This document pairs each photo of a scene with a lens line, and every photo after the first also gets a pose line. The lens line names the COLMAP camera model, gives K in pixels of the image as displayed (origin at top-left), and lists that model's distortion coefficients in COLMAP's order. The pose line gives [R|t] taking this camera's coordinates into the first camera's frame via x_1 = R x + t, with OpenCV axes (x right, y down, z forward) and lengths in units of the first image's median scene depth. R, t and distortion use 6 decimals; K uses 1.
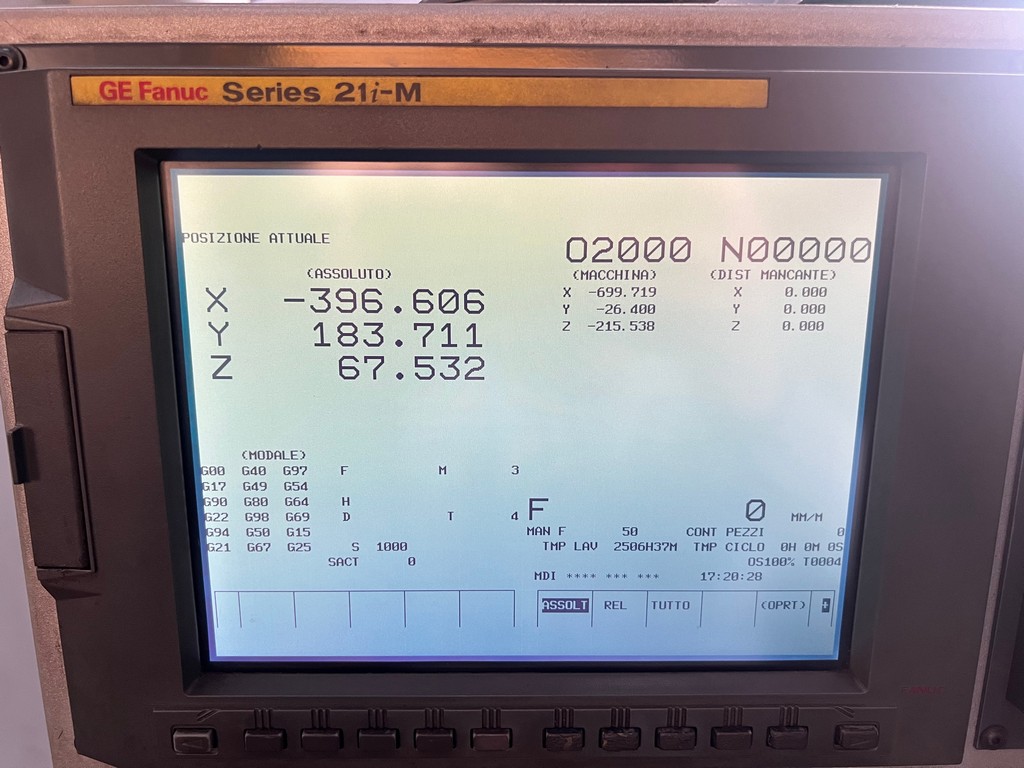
lens RADIAL K [[770.6, 0, 502.0], [0, 770.6, 381.3], [0, 0, 1]] dist [0.028366, -0.028556]
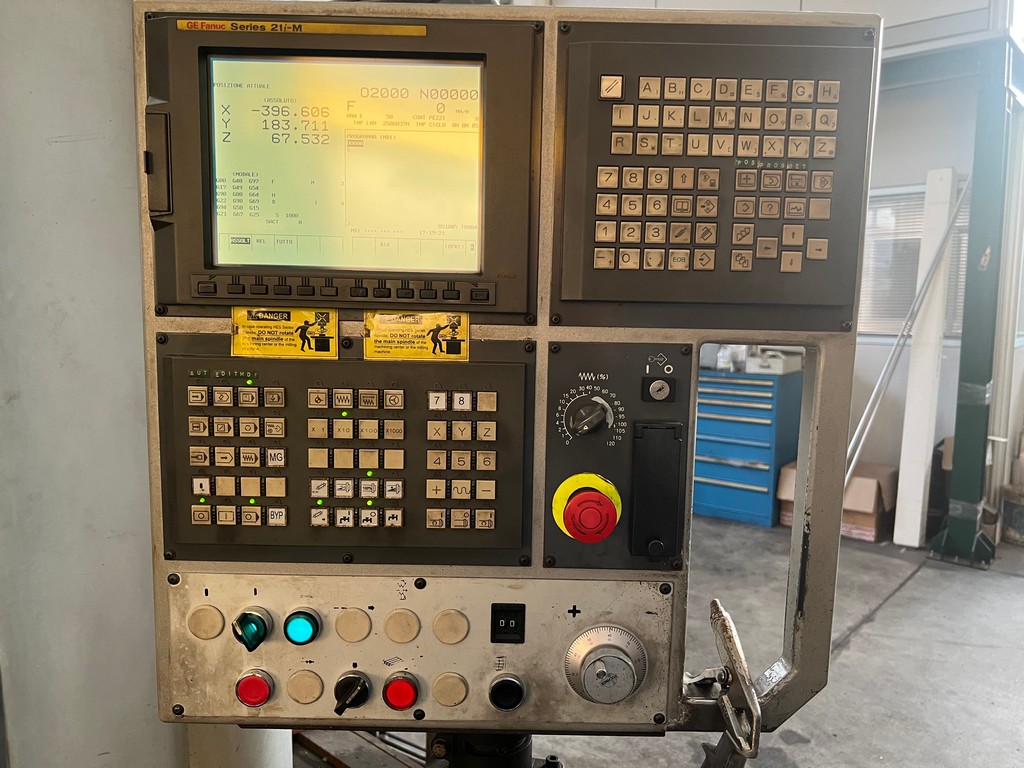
lens RADIAL K [[770.6, 0, 516.2], [0, 770.6, 387.5], [0, 0, 1]] dist [0.028366, -0.028556]
pose [[0.999771, 0.019696, -0.008354, 0.638412], [-0.020328, 0.996270, -0.083868, 1.011203], [0.006671, 0.084018, 0.996442, -1.486317]]
